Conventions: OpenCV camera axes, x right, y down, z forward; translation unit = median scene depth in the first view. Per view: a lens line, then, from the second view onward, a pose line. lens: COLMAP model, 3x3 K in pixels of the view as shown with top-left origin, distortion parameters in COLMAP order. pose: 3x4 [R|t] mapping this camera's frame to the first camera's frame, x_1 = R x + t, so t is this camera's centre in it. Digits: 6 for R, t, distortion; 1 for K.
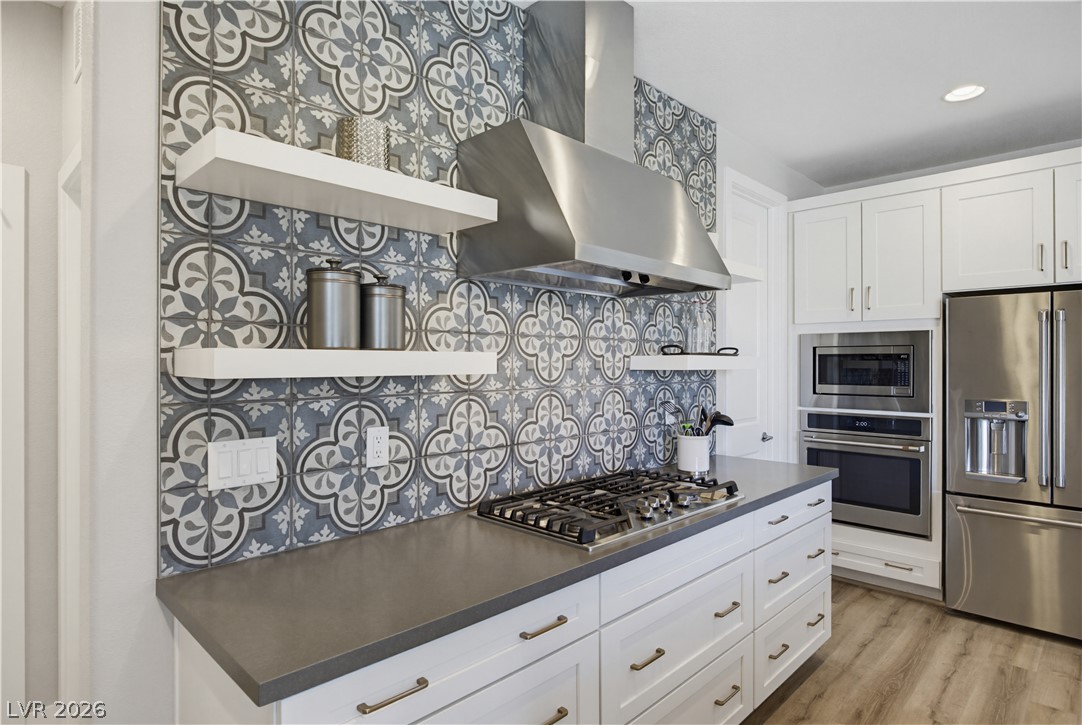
lens RADIAL K [[595.3, 0, 539.0], [0, 595.3, 363.9], [0, 0, 1]] dist [-0.003375, -0.000160]
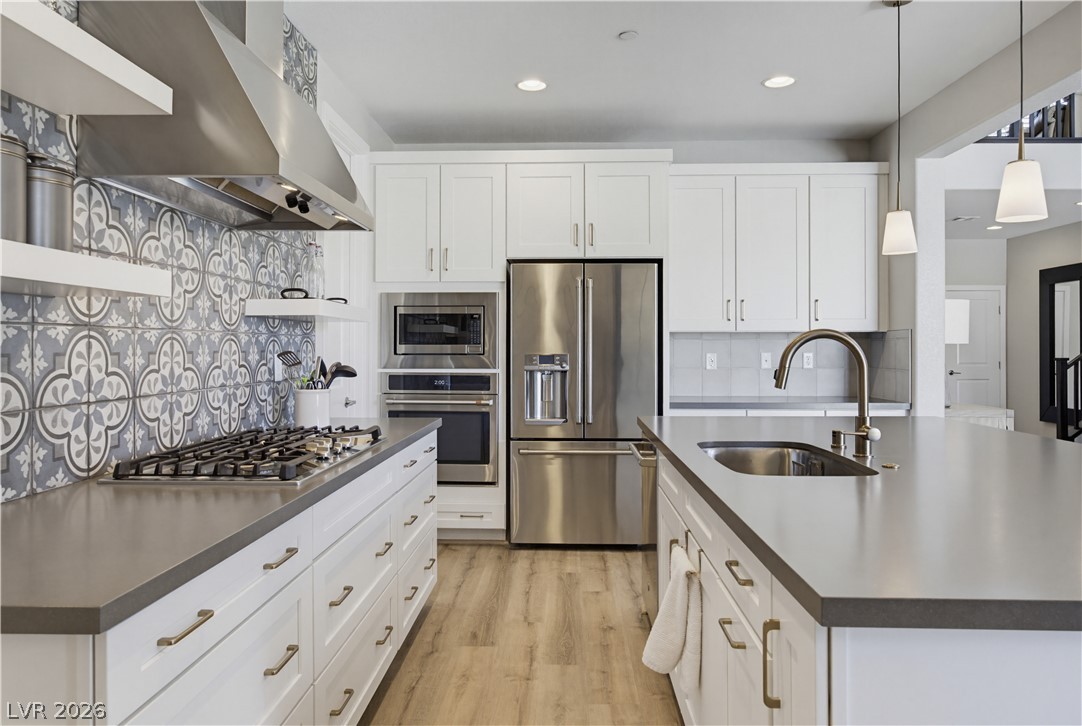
lens RADIAL K [[740.5, 0, 546.0], [0, 740.5, 344.6], [0, 0, 1]] dist [-0.017884, 0.012630]
pose [[0.737342, 0.003252, 0.675512, -0.325221], [-0.000255, 0.999990, -0.004536, 0.075084], [-0.675519, 0.003173, 0.737335, -0.100692]]
